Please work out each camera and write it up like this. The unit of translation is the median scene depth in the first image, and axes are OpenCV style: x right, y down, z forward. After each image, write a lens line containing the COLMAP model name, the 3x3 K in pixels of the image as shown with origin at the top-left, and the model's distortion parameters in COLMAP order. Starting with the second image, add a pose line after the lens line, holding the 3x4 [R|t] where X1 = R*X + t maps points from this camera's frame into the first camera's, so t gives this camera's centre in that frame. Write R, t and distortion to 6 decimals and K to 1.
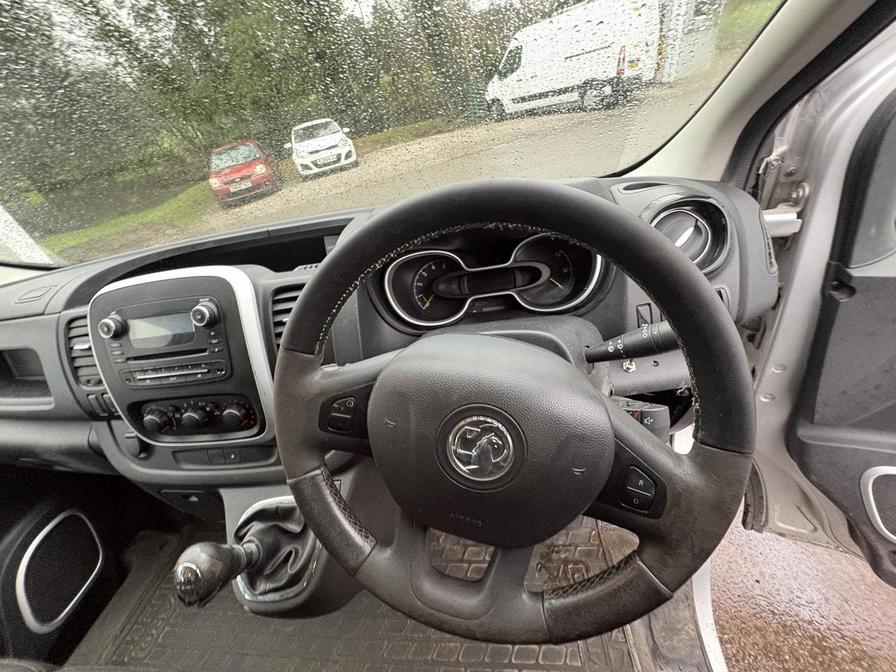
lens RADIAL K [[355.6, 0, 446.3], [0, 355.6, 335.3], [0, 0, 1]] dist [-0.002196, 0.000604]
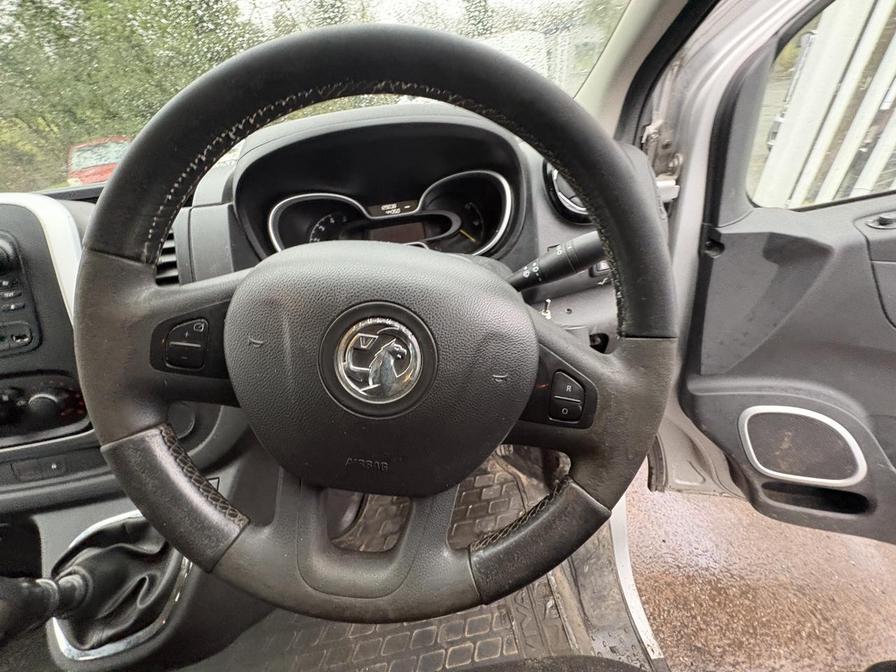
lens RADIAL K [[355.6, 0, 448.2], [0, 355.6, 337.6], [0, 0, 1]] dist [-0.000809, -0.000107]
pose [[0.974127, -0.044084, 0.221659, 0.038149], [0.053870, 0.997813, -0.038295, 0.161242], [-0.219486, 0.049245, 0.974372, 0.109793]]
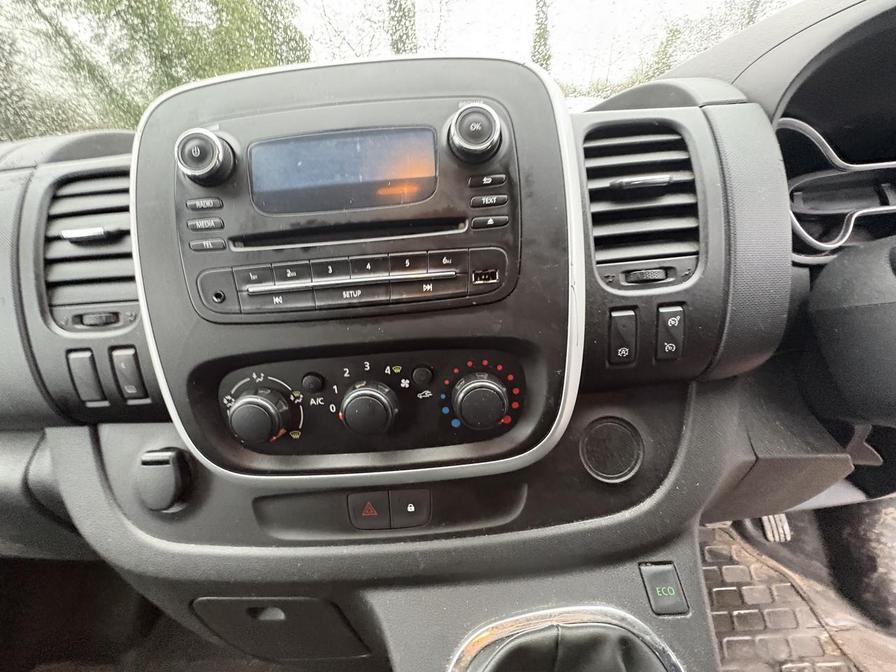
lens RADIAL K [[357.2, 0, 448.0], [0, 357.2, 336.0], [0, 0, 1]] dist [0.000547, -0.000386]
pose [[0.990450, 0.057698, 0.125219, -0.675100], [-0.036398, 0.985427, -0.166161, 0.219862], [-0.132982, 0.160016, 0.978116, 0.573904]]
